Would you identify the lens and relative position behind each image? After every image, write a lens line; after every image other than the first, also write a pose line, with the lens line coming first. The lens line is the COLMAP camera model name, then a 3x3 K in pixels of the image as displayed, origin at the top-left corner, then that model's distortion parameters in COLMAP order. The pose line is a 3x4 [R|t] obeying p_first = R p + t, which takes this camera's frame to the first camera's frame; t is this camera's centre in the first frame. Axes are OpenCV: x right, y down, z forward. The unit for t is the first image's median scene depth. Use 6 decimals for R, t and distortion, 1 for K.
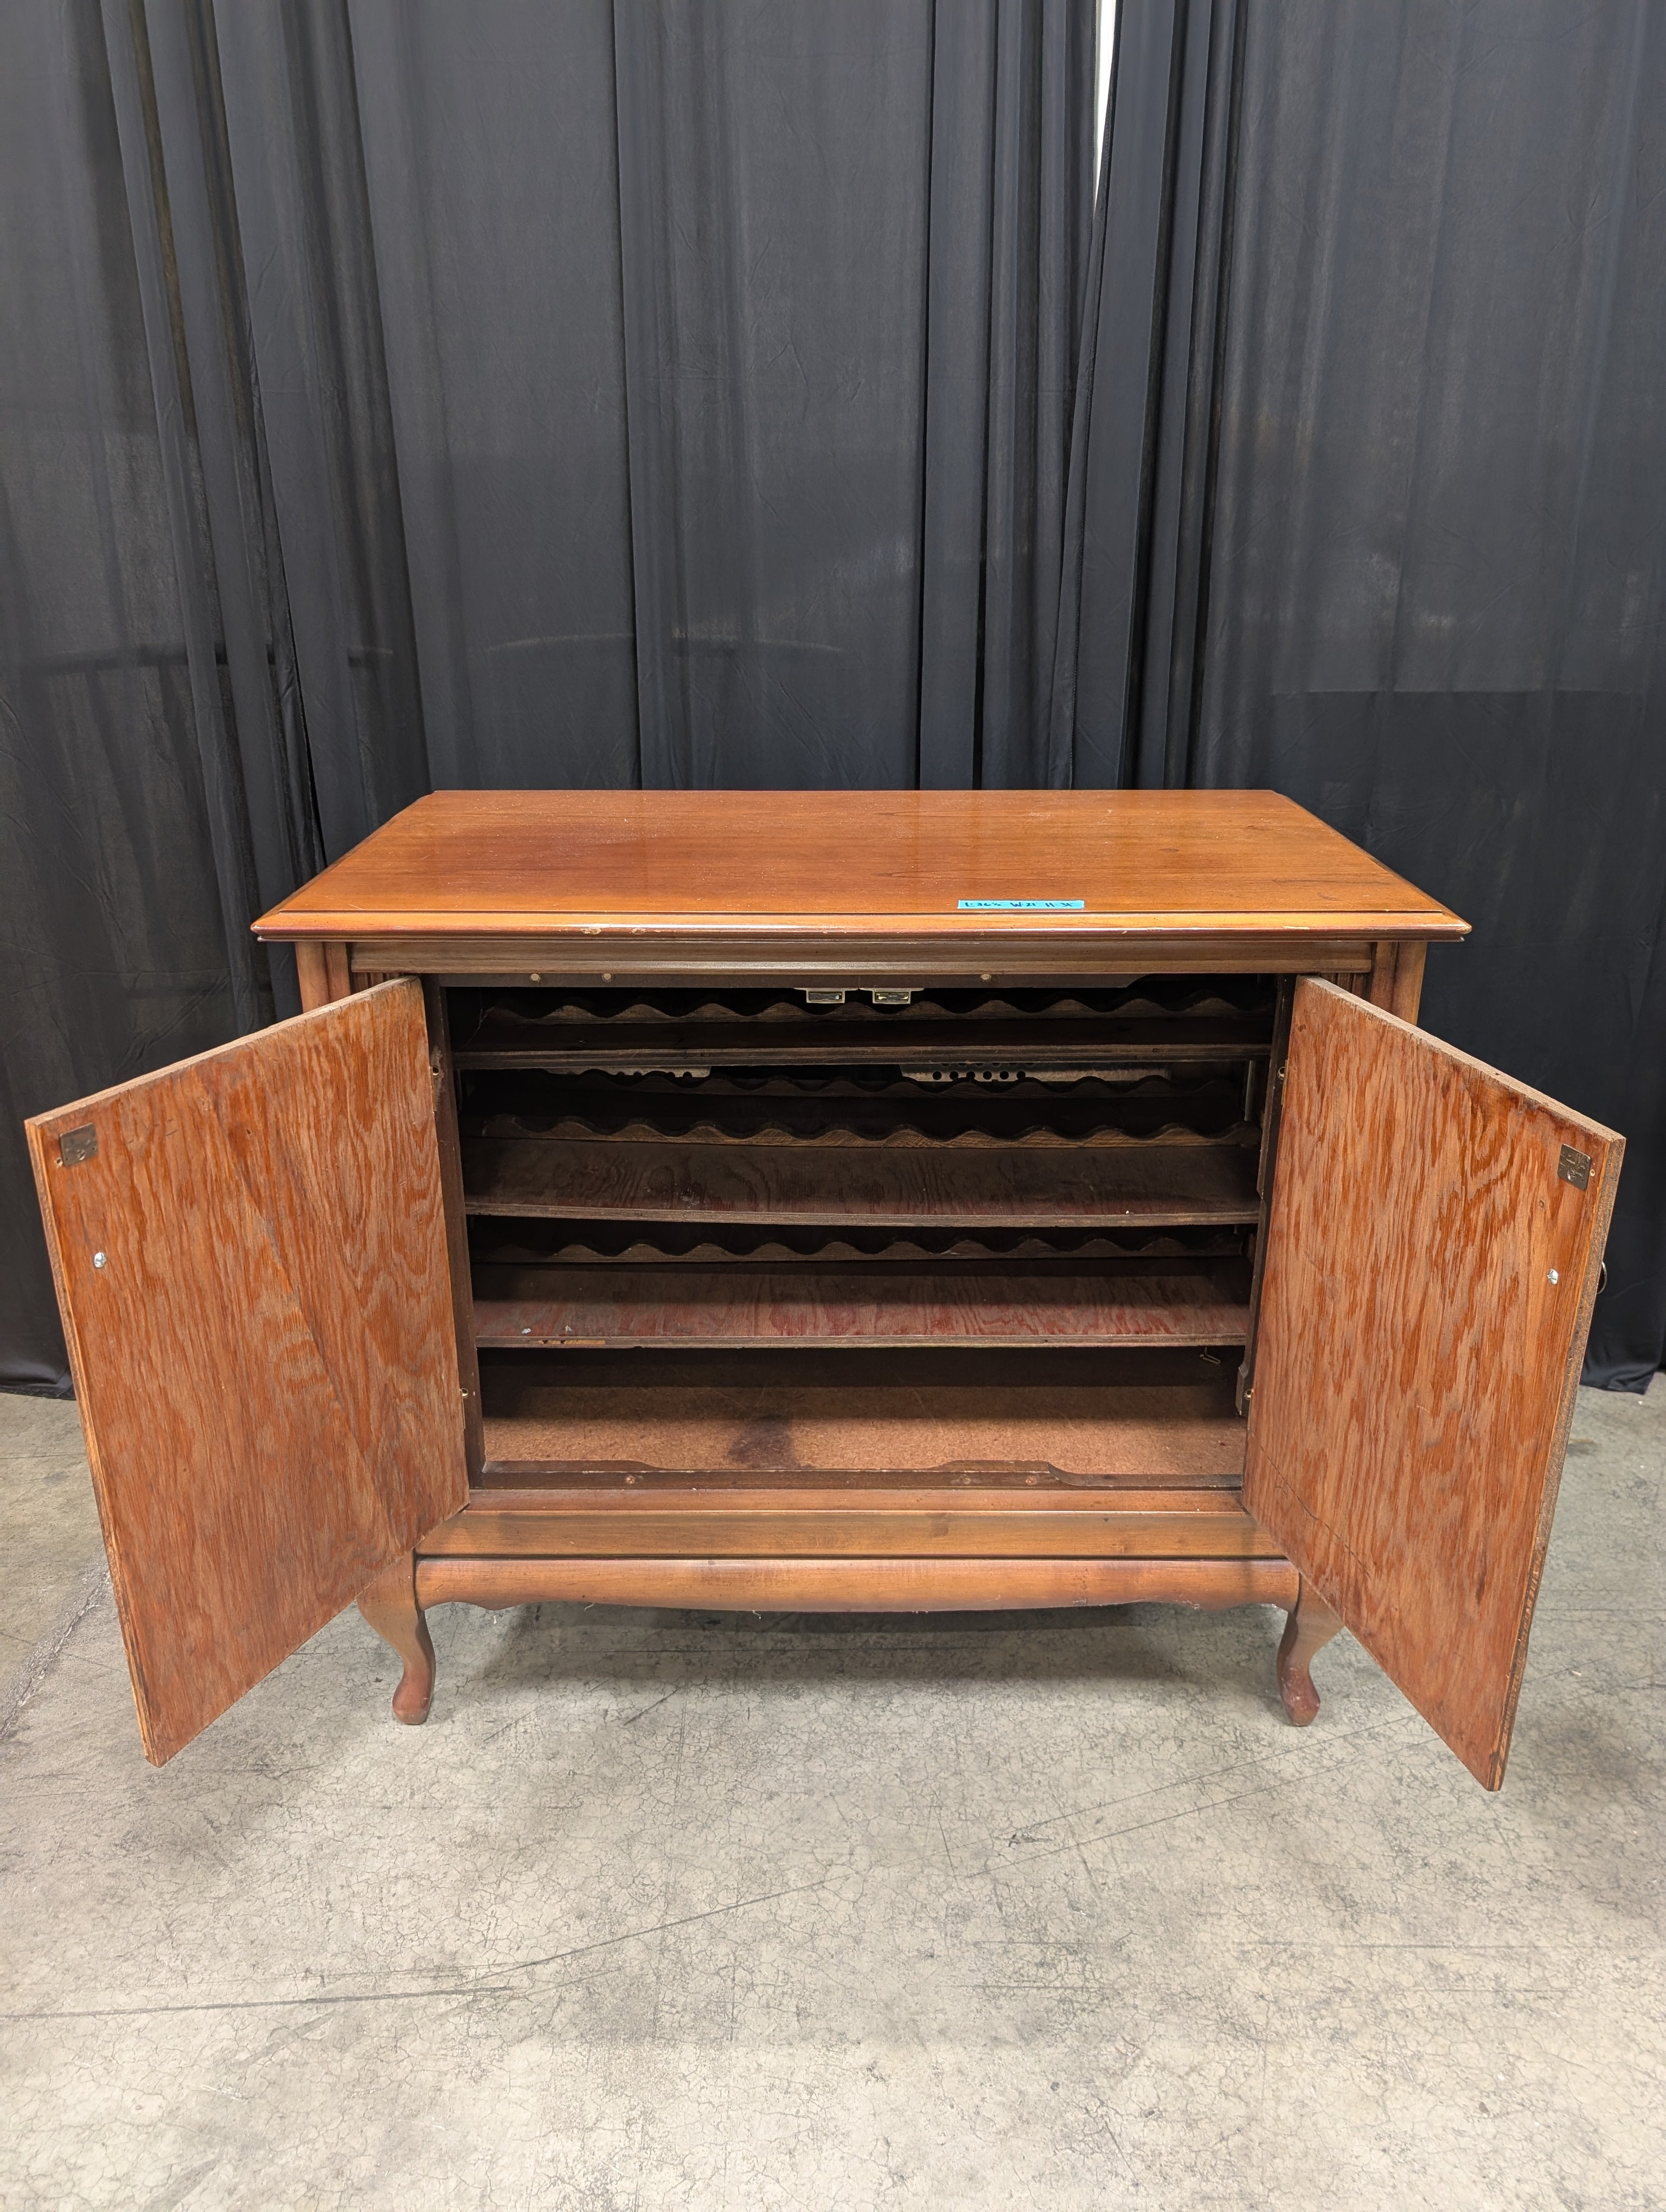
lens RADIAL K [[1616.3, 0, 827.4], [0, 1616.3, 1104.0], [0, 0, 1]] dist [-0.008834, 0.037153]
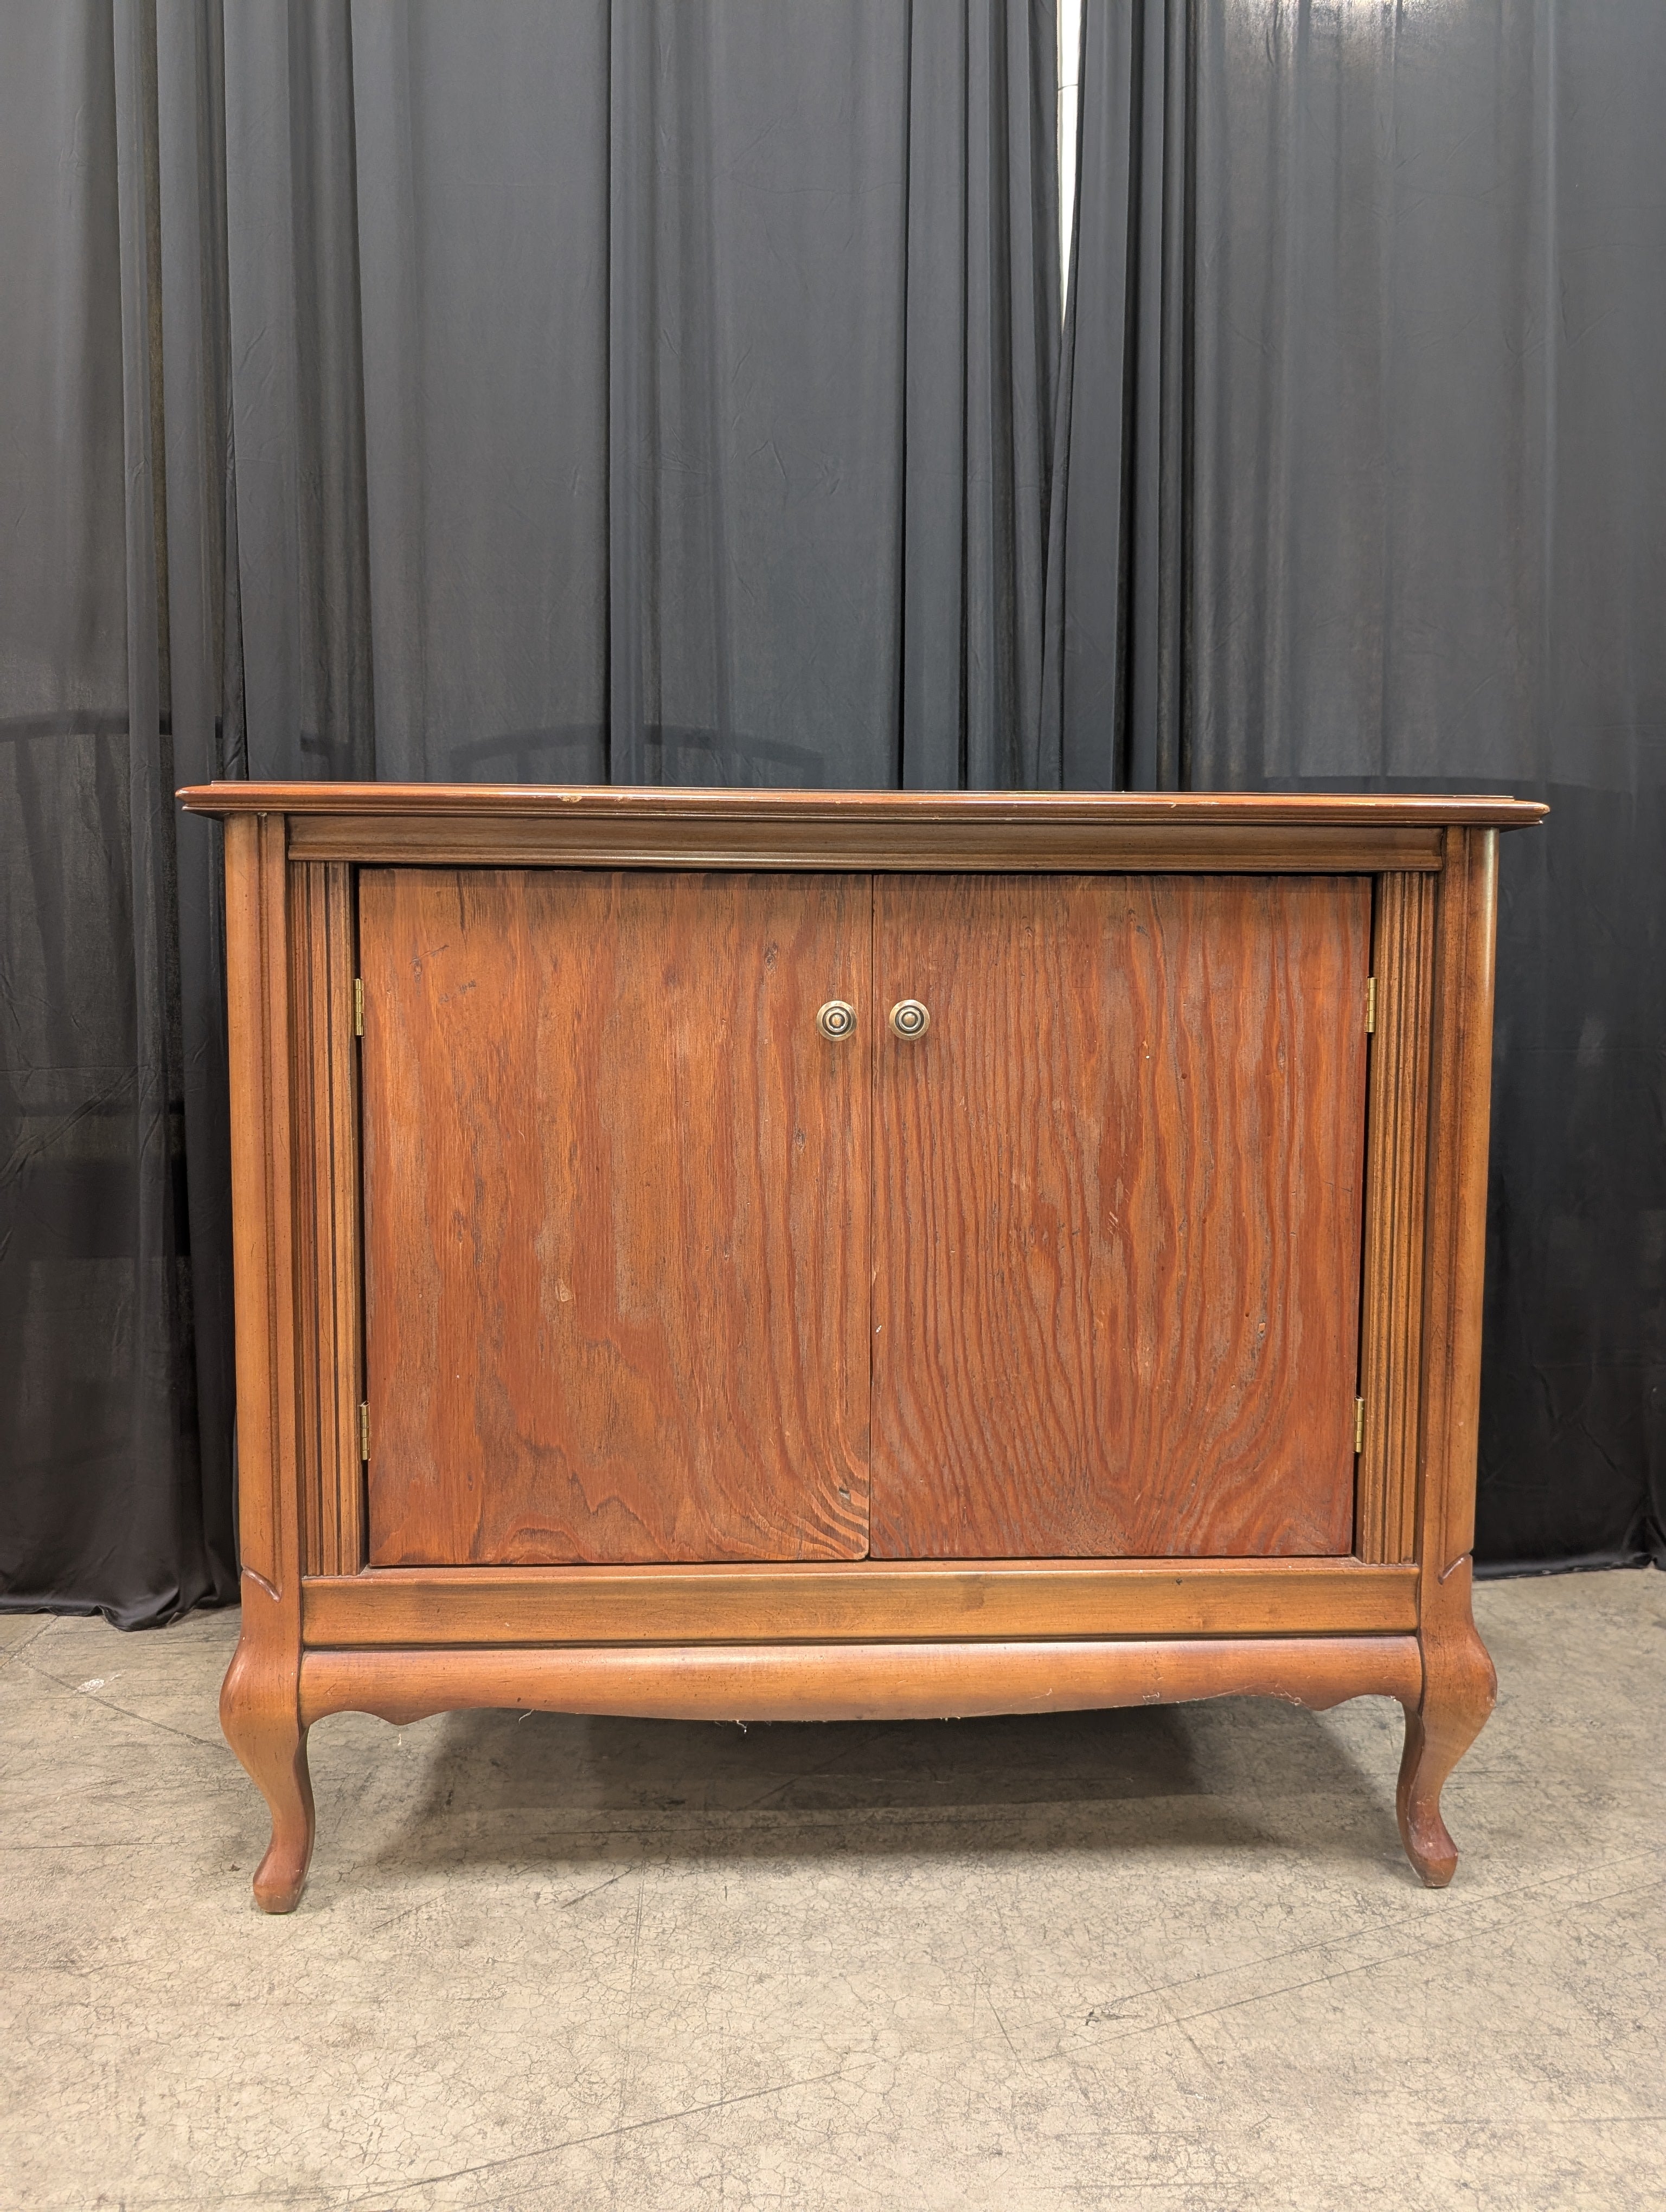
lens RADIAL K [[1618.2, 0, 833.0], [0, 1618.2, 1106.0], [0, 0, 1]] dist [0.007949, -0.004243]
pose [[0.998580, 0.002763, 0.053202, -0.042609], [0.012677, 0.957644, -0.287676, 0.258823], [-0.051744, 0.287942, 0.956249, 0.167781]]
